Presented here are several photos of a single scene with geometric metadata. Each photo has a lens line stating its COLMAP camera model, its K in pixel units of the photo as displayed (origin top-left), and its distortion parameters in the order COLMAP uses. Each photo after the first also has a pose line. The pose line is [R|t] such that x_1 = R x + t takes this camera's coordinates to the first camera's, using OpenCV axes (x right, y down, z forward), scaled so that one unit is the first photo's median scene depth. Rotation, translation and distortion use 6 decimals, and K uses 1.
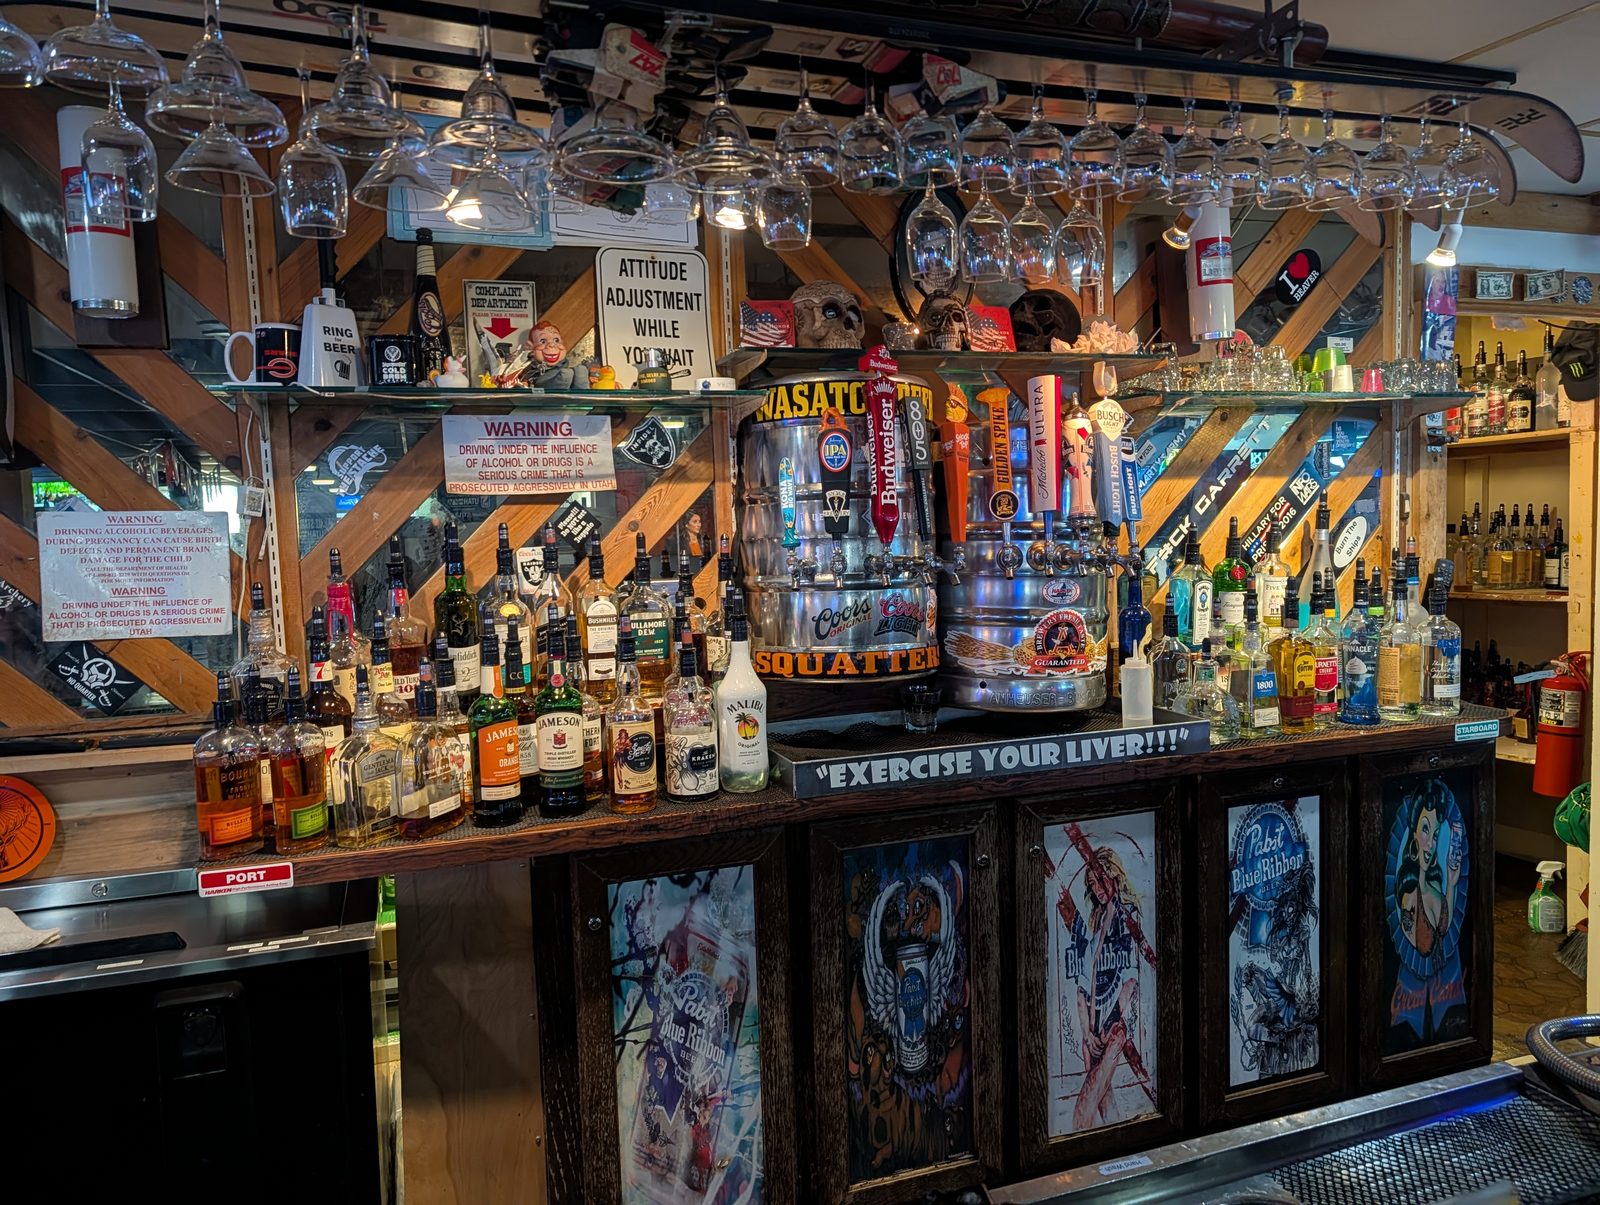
lens RADIAL K [[1189.2, 0, 807.5], [0, 1189.2, 606.6], [0, 0, 1]] dist [0.028705, -0.001405]
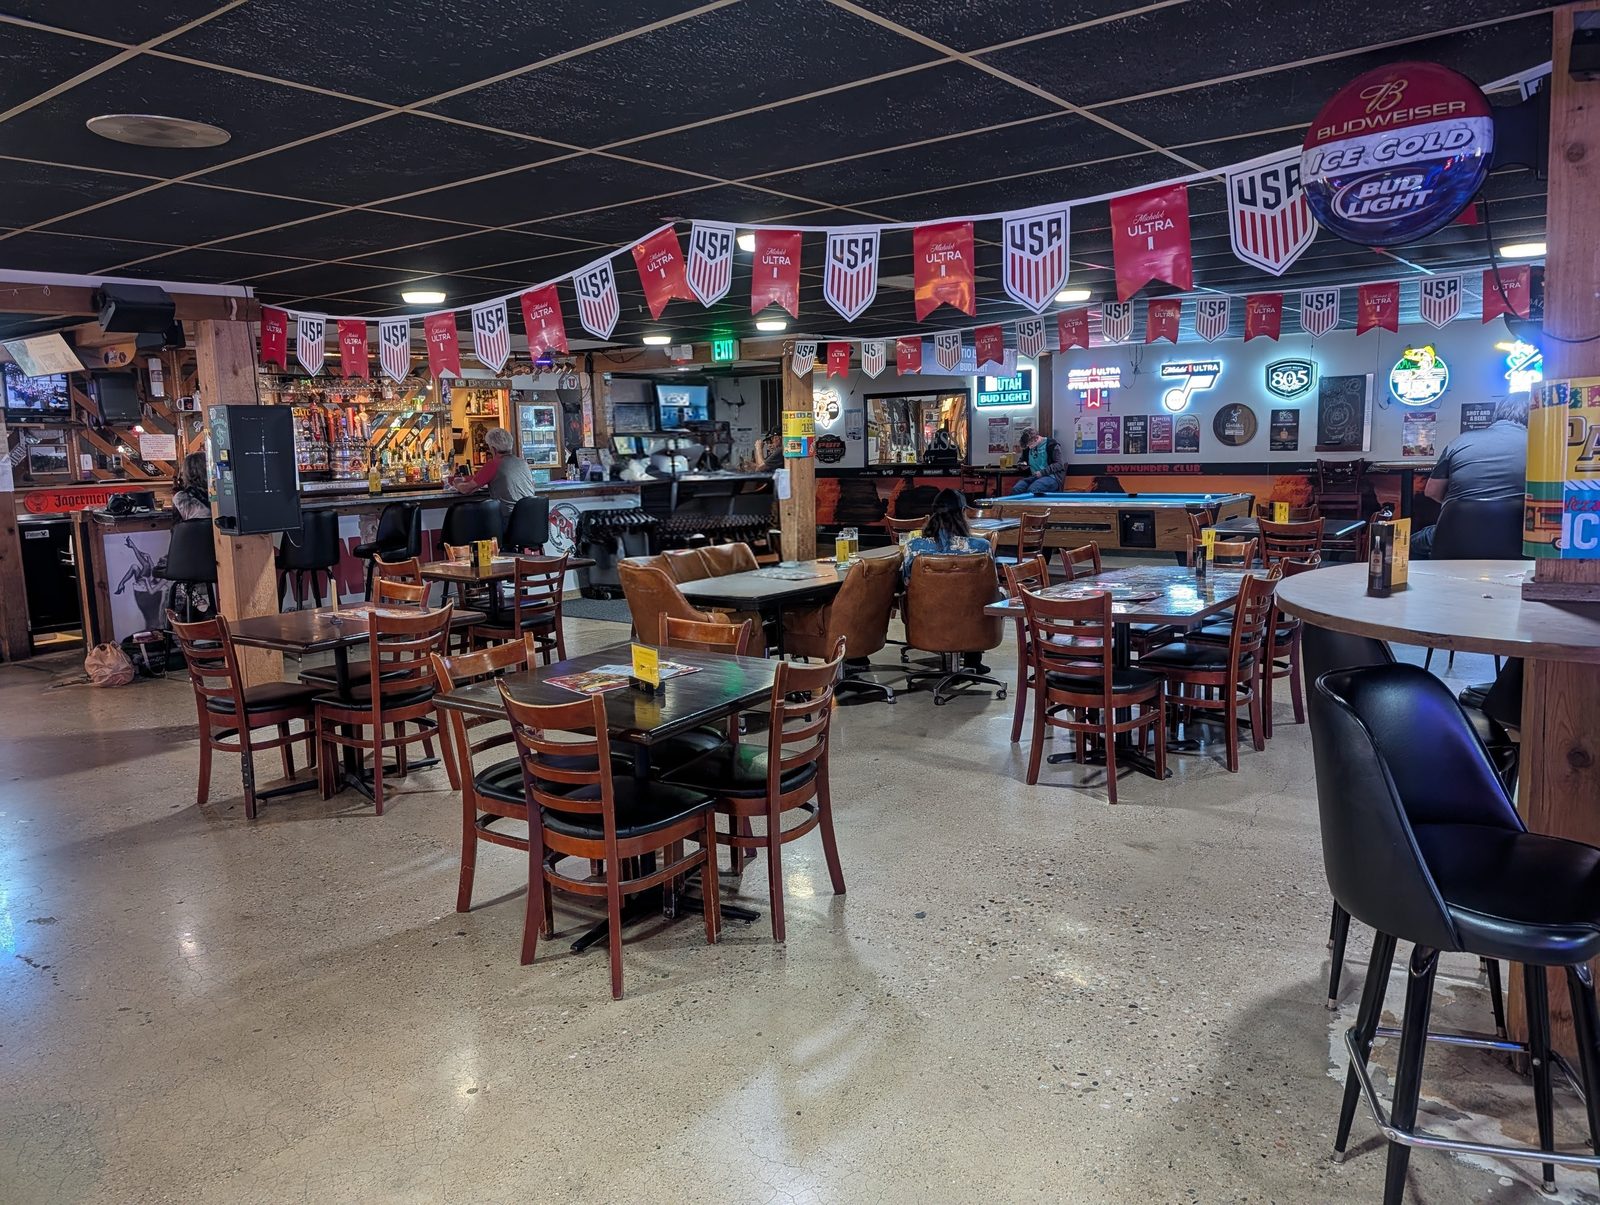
lens RADIAL K [[1189.2, 0, 805.2], [0, 1189.2, 598.4], [0, 0, 1]] dist [0.028705, -0.001405]
pose [[0.838067, -0.068971, 0.541190, -0.905535], [0.043350, 0.997259, 0.059962, 0.358492], [-0.543842, -0.026792, 0.838760, -3.996930]]
